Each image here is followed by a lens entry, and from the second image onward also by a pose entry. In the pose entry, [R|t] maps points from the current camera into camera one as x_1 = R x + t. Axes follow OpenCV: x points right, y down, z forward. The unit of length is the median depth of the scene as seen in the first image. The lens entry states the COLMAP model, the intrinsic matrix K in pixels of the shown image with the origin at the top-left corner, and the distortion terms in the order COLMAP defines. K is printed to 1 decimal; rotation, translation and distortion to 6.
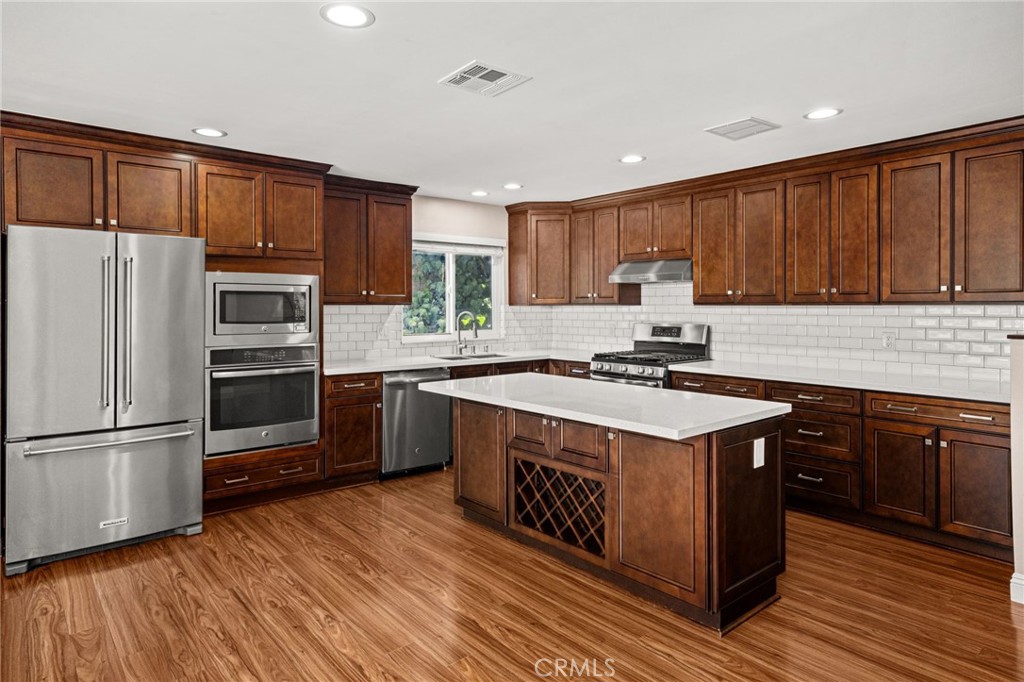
lens RADIAL K [[597.9, 0, 512.9], [0, 597.9, 304.0], [0, 0, 1]] dist [0.002227, -0.000239]
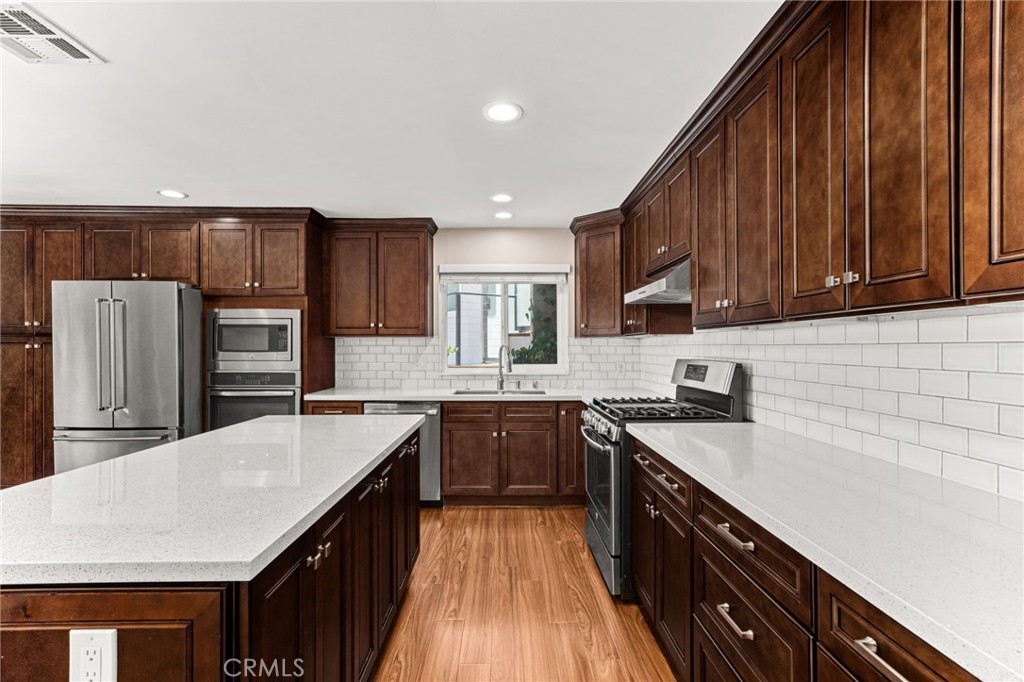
lens RADIAL K [[463.3, 0, 512.2], [0, 463.3, 345.5], [0, 0, 1]] dist [-0.003054, -0.000041]
pose [[0.774238, -0.000912, -0.632894, 0.522325], [0.002193, 0.999997, 0.001242, 0.018853], [0.632891, -0.002350, 0.774238, 0.587969]]
